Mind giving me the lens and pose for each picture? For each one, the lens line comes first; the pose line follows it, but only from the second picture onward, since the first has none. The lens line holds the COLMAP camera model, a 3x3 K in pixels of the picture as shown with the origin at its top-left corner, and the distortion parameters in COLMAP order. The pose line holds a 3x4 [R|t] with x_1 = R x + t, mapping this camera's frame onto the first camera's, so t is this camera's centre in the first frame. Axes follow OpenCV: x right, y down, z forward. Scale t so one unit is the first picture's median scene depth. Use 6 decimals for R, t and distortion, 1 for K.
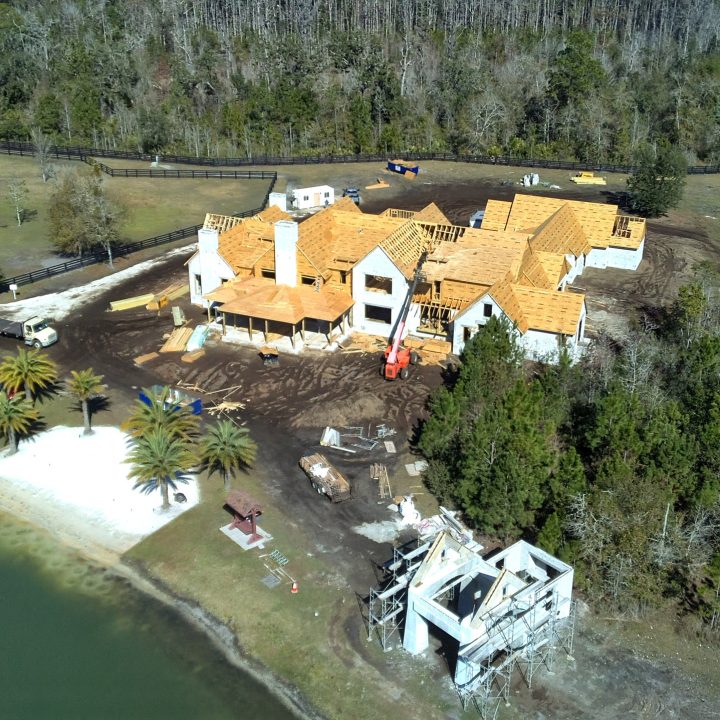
lens RADIAL K [[650.9, 0, 346.7], [0, 650.9, 360.4], [0, 0, 1]] dist [-0.006789, 0.003756]
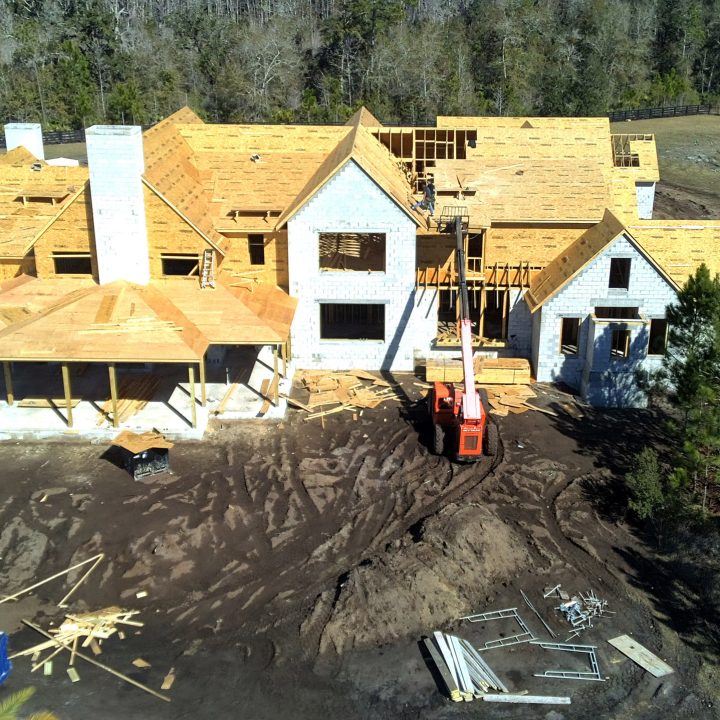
lens RADIAL K [[904.7, 0, 360.0], [0, 904.7, 360.0], [0, 0, 1]] dist [0.043854, -0.032653]
pose [[0.941432, -0.138704, 0.307355, -0.144887], [0.162125, 0.985405, -0.051893, -0.012867], [-0.295672, 0.098684, 0.950179, 0.428550]]
